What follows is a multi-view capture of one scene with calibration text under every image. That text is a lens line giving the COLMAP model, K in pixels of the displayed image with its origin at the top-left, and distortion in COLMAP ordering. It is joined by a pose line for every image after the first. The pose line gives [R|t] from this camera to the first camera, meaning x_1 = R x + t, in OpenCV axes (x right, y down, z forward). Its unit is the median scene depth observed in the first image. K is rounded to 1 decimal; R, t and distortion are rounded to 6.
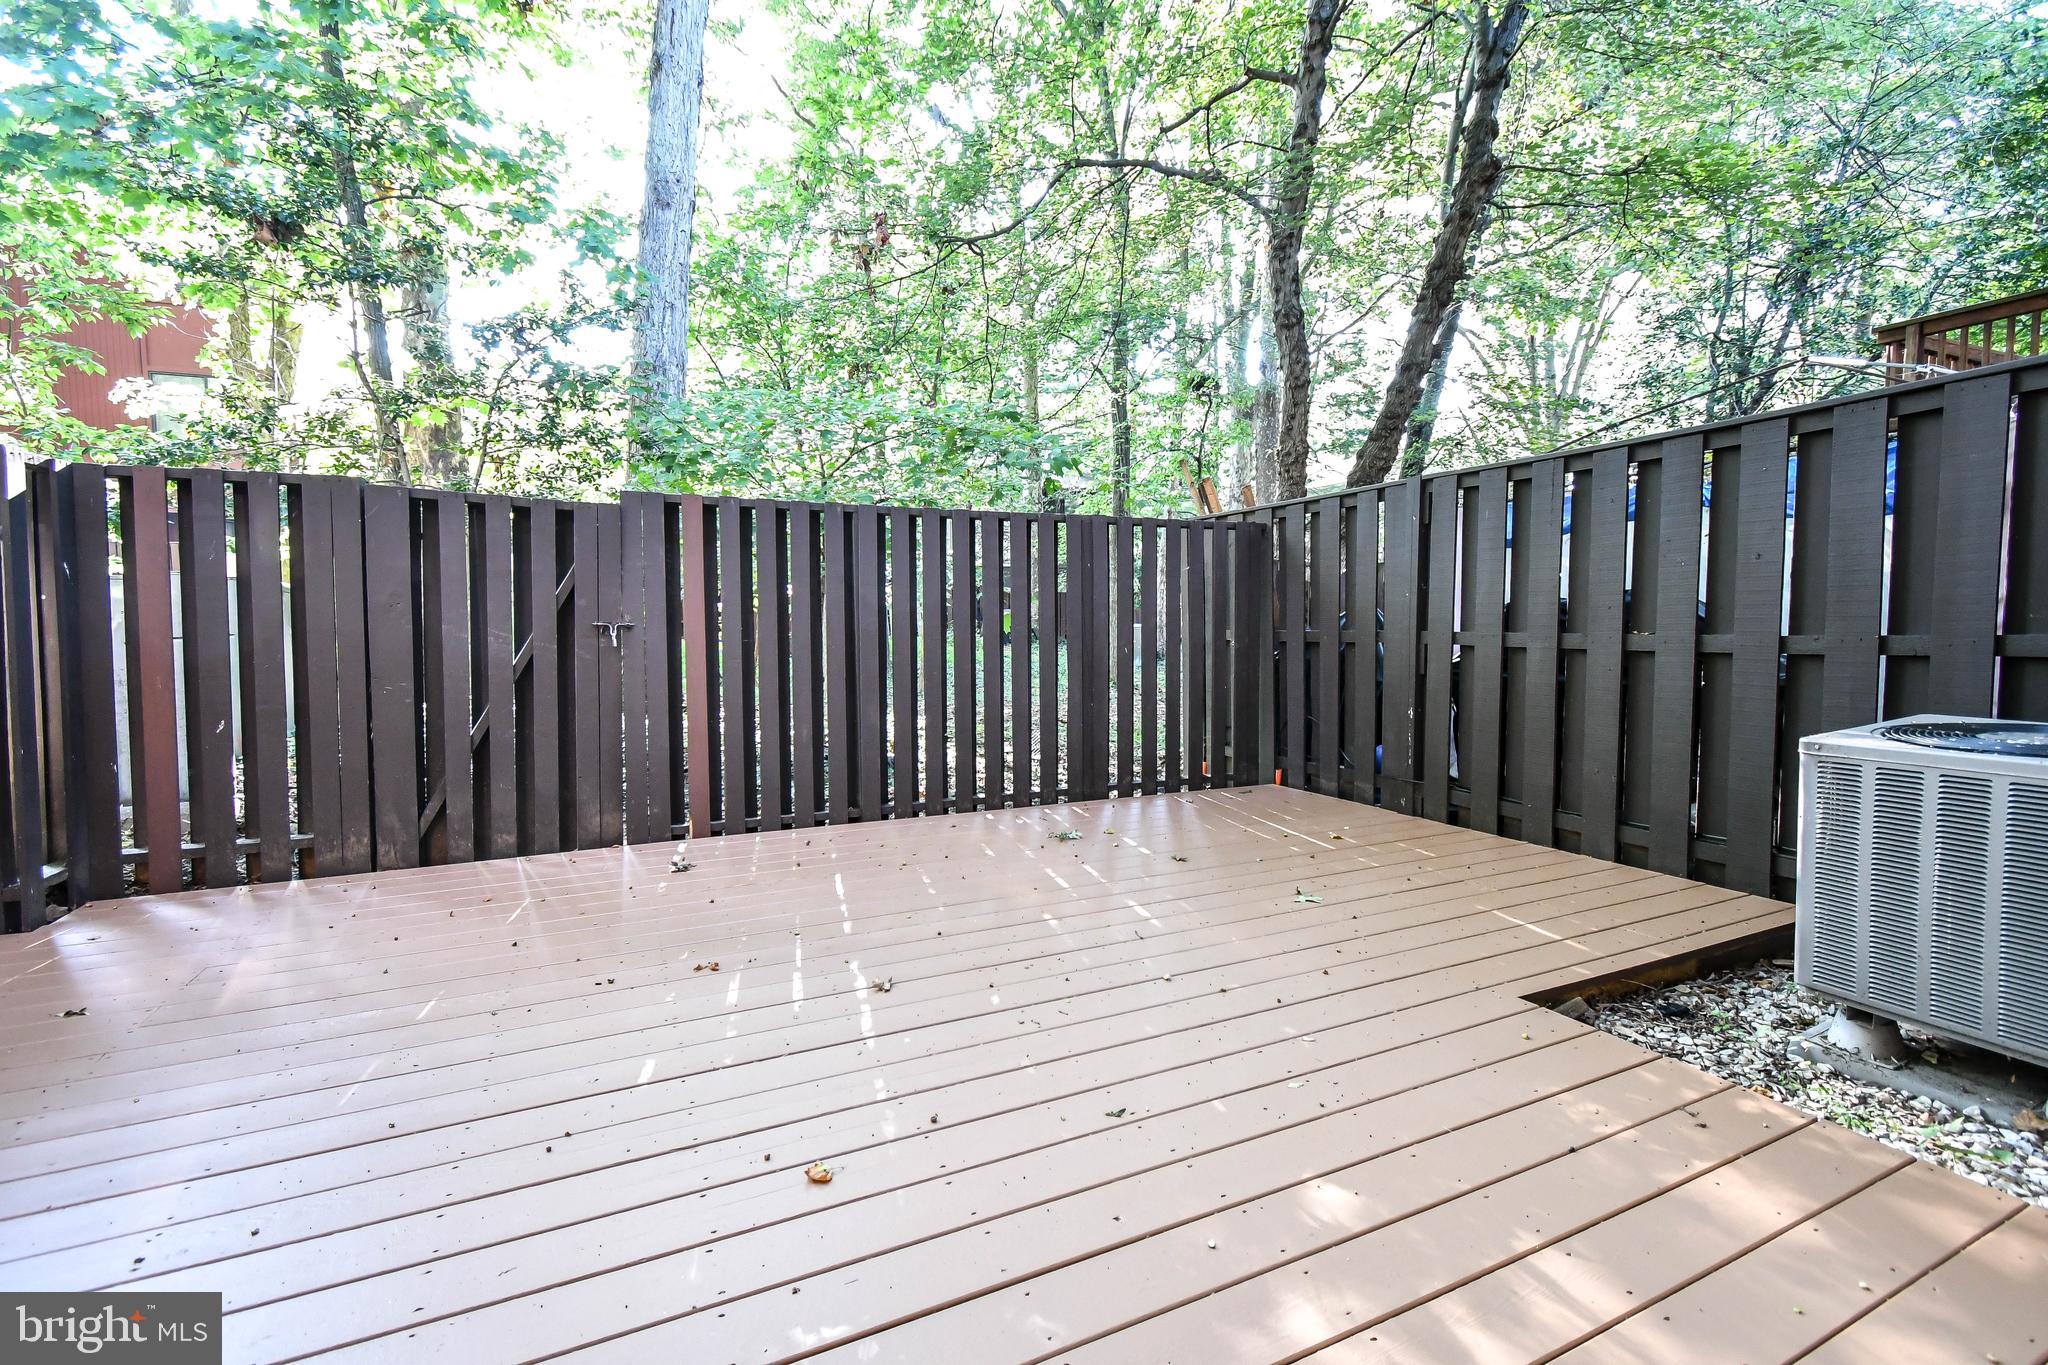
lens RADIAL K [[918.3, 0, 1018.1], [0, 918.3, 685.1], [0, 0, 1]] dist [0.001347, 0.000557]
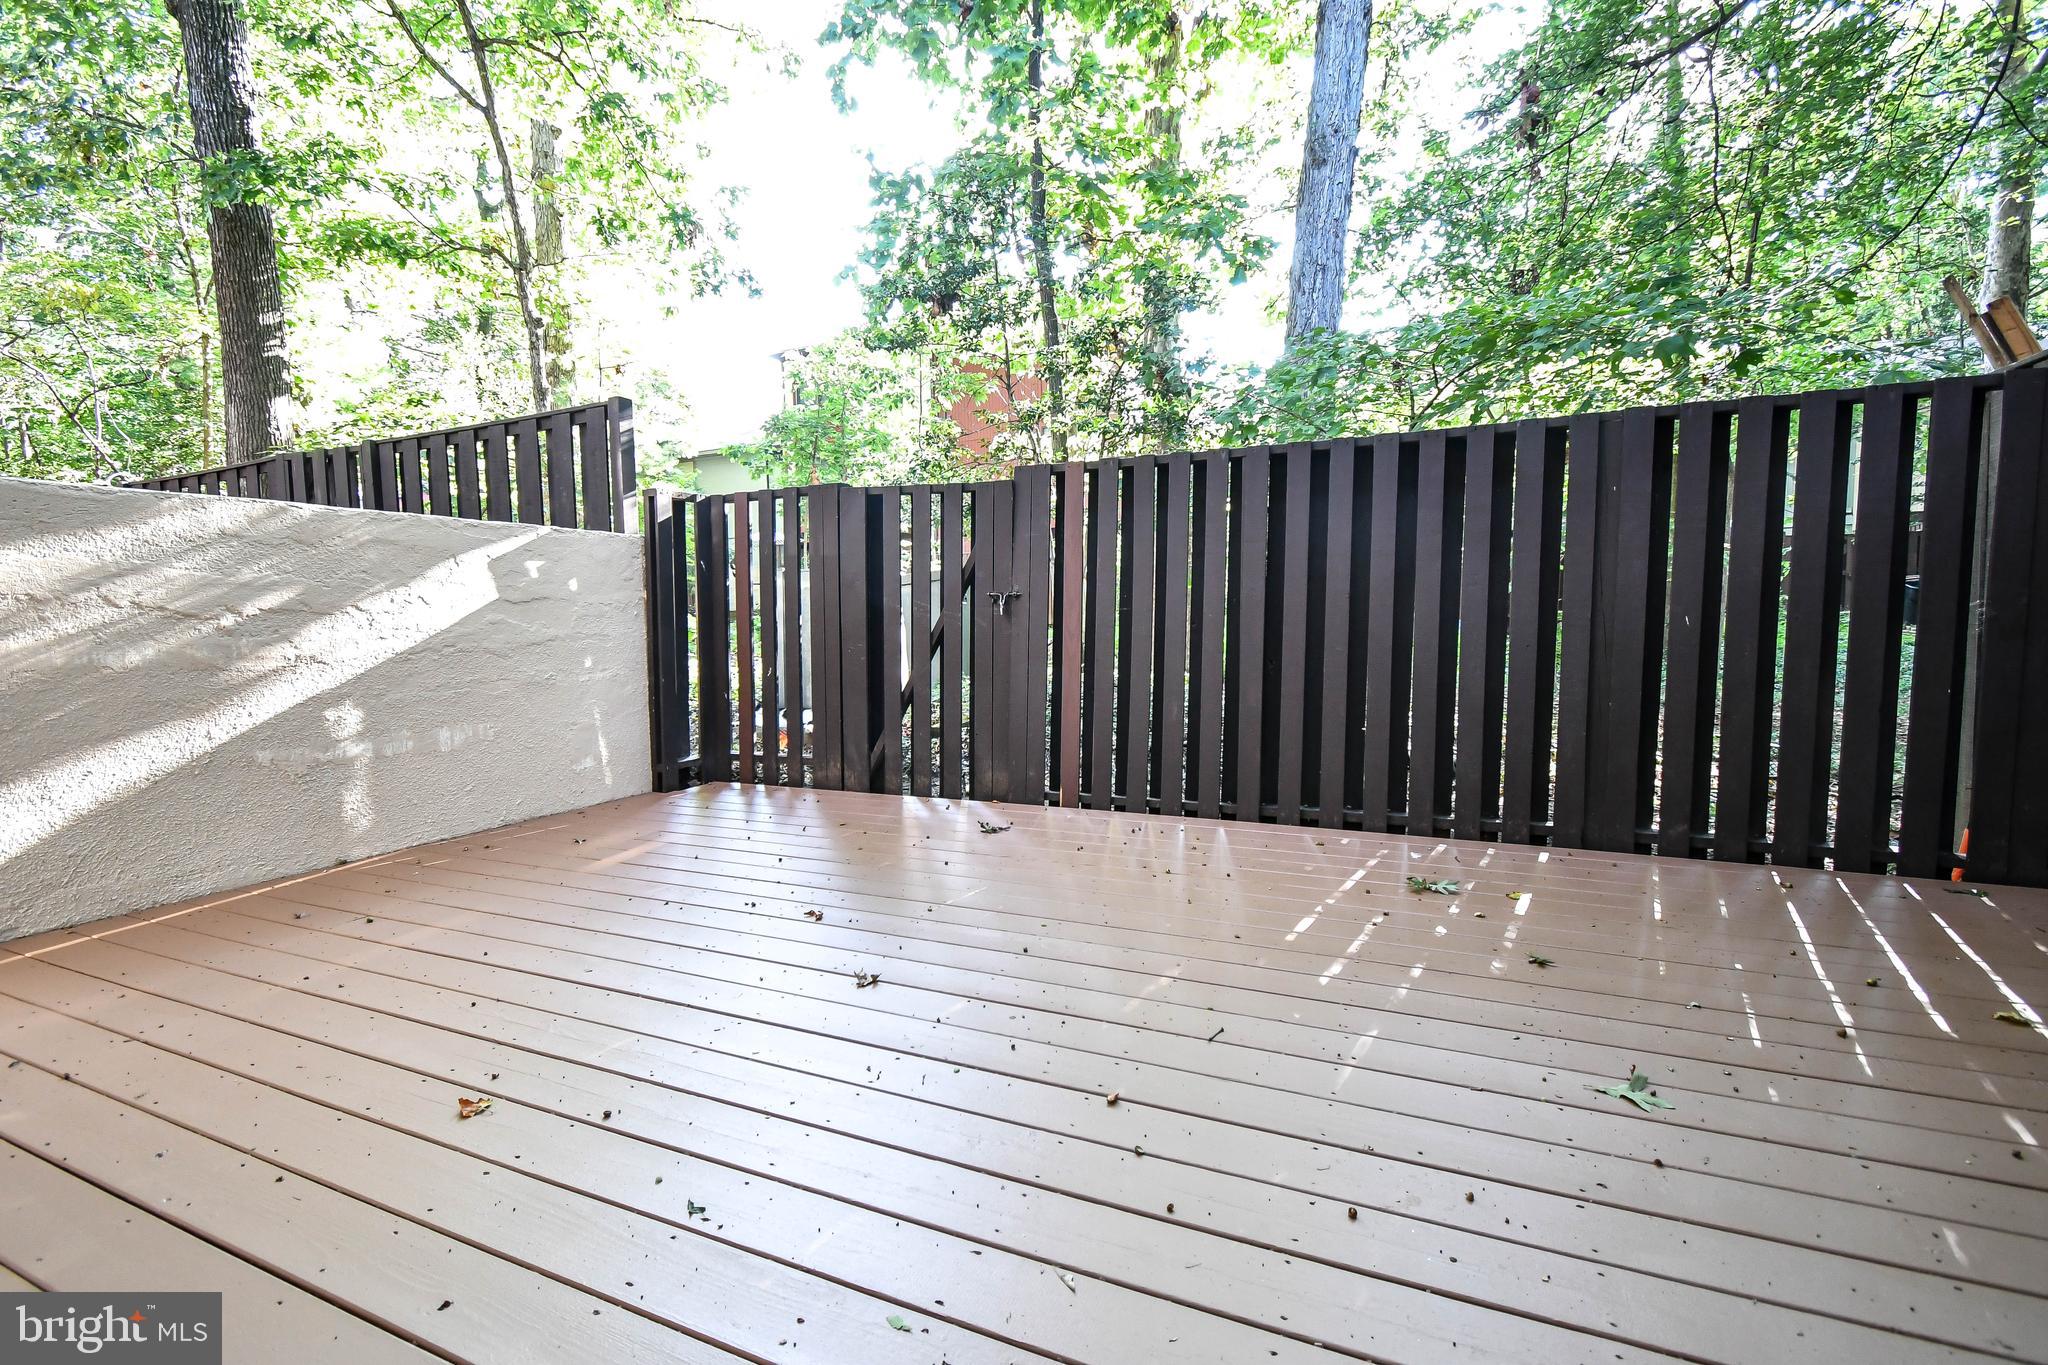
lens RADIAL K [[904.9, 0, 1012.6], [0, 904.9, 696.5], [0, 0, 1]] dist [0.000164, -0.000514]
pose [[0.631969, 0.056002, -0.772968, 0.354821], [-0.038873, 0.998421, 0.040554, 0.010588], [0.774018, 0.004419, 0.633148, 0.331630]]
